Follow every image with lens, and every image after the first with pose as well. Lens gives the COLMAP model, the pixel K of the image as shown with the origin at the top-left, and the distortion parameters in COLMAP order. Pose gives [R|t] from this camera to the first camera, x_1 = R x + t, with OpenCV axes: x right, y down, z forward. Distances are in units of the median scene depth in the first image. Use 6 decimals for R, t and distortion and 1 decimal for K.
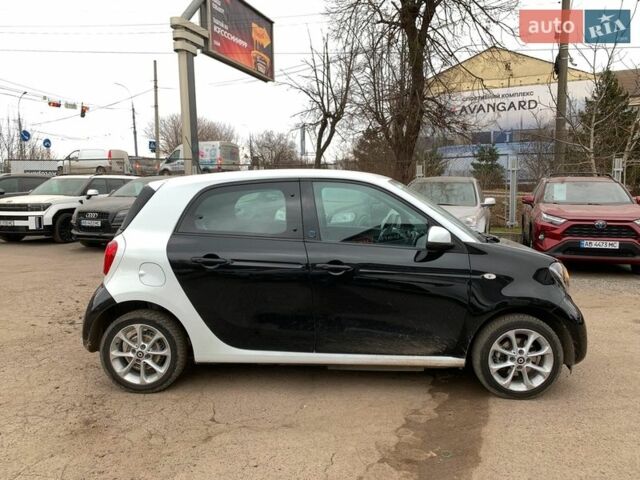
lens RADIAL K [[468.1, 0, 320.0], [0, 468.1, 240.0], [0, 0, 1]] dist [-0.005800, -0.000128]
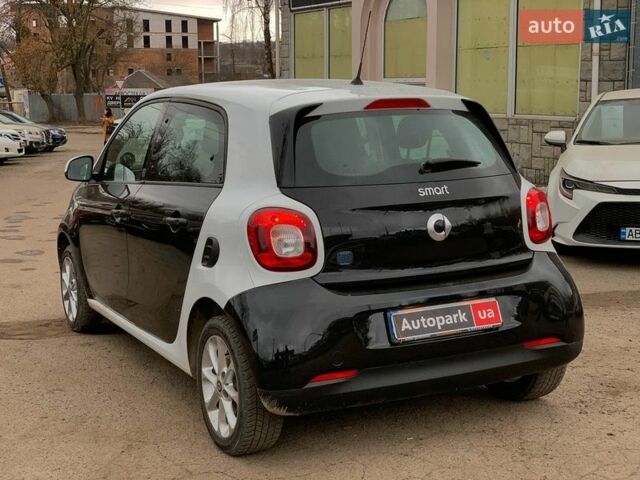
lens RADIAL K [[959.7, 0, 317.2], [0, 959.7, 230.0], [0, 0, 1]] dist [0.119431, -0.387405]
pose [[-0.469193, -0.104621, 0.876876, -0.599217], [0.115576, 0.977142, 0.178425, -0.084153], [-0.875500, 0.185062, -0.446377, 0.760027]]
